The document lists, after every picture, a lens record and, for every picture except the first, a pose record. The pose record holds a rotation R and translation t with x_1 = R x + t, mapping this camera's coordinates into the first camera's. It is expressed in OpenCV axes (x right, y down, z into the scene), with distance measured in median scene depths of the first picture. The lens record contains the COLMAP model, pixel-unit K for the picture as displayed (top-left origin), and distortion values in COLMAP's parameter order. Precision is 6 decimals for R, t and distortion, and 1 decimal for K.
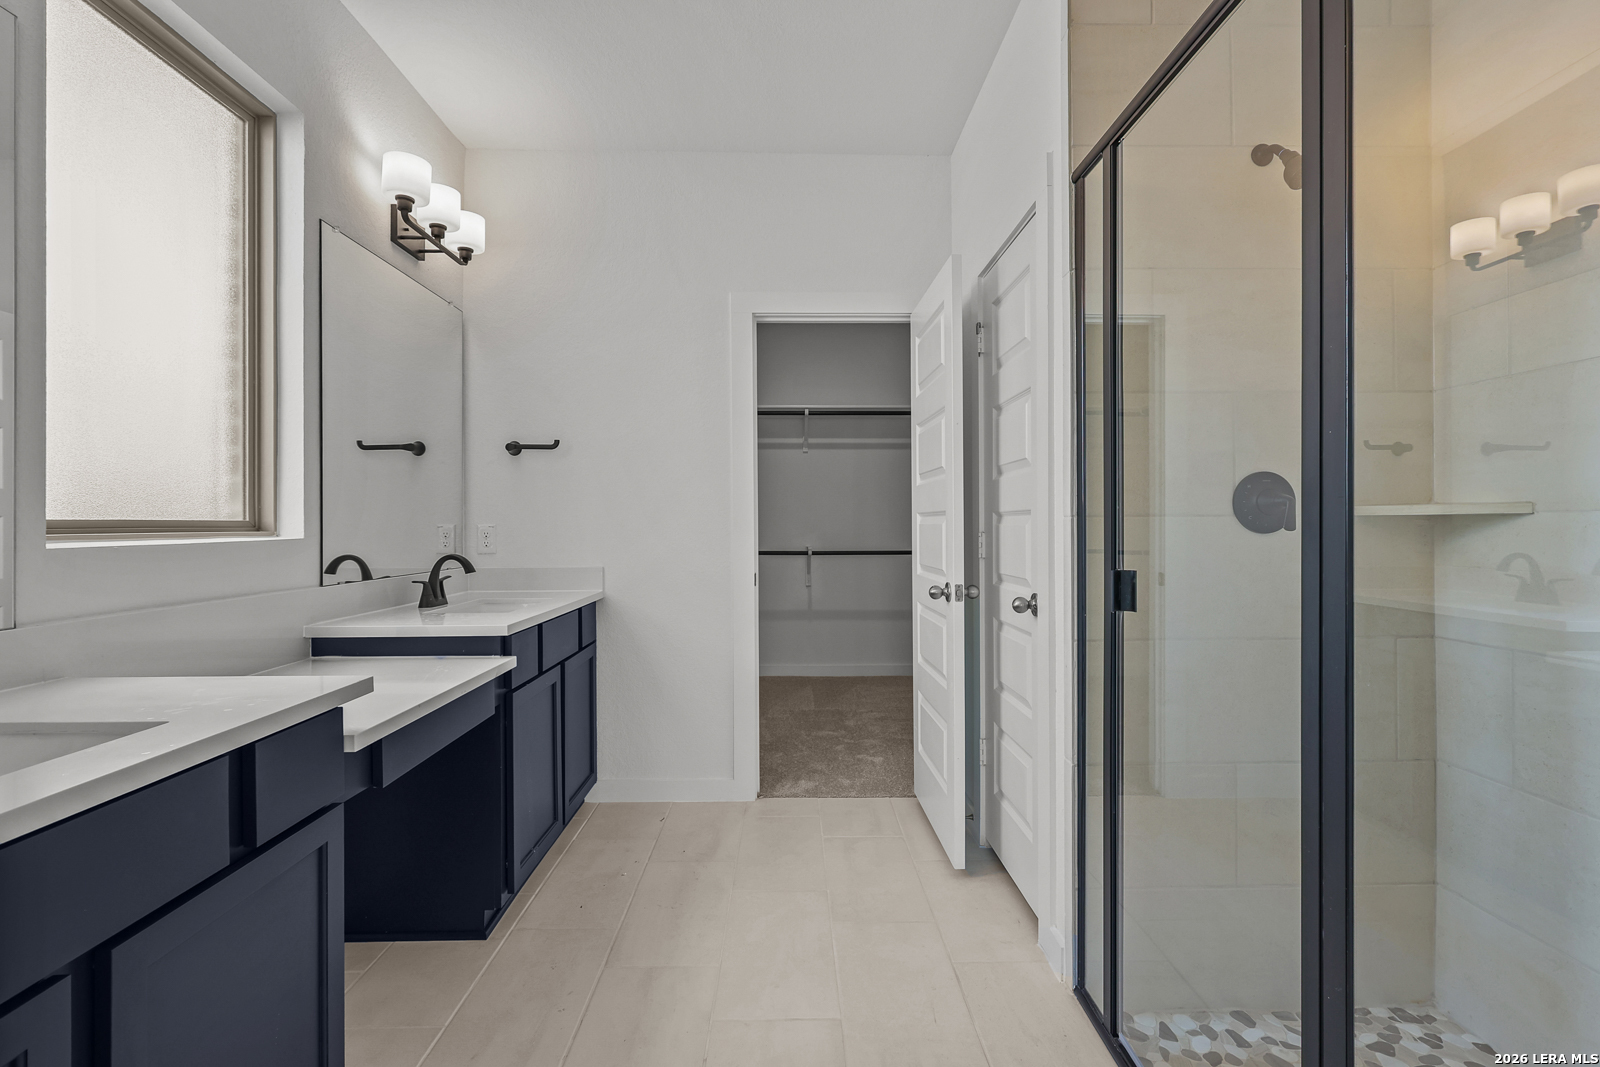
lens RADIAL K [[737.5, 0, 795.2], [0, 737.5, 526.7], [0, 0, 1]] dist [-0.007350, 0.003571]
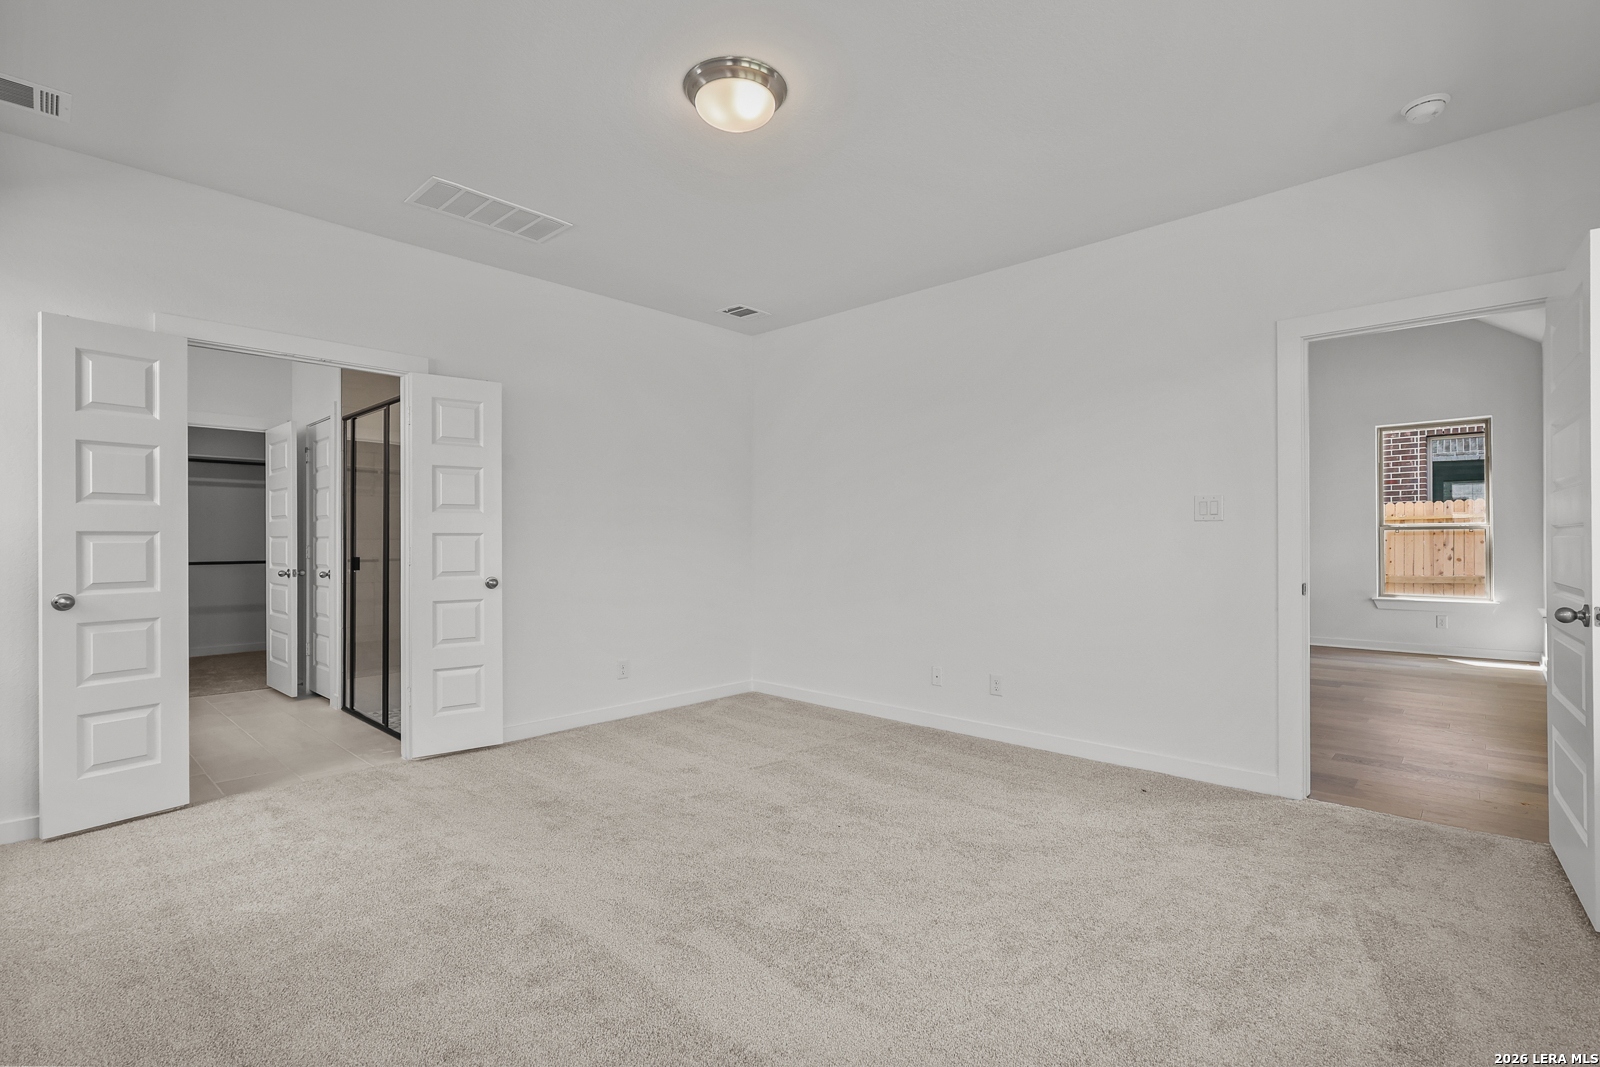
lens RADIAL K [[737.5, 0, 799.0], [0, 737.5, 541.7], [0, 0, 1]] dist [-0.007350, 0.003571]
pose [[0.689255, 0.005334, 0.724499, -0.319695], [0.001027, 0.999965, -0.008340, 0.014677], [-0.724518, 0.006492, 0.689225, -1.549462]]
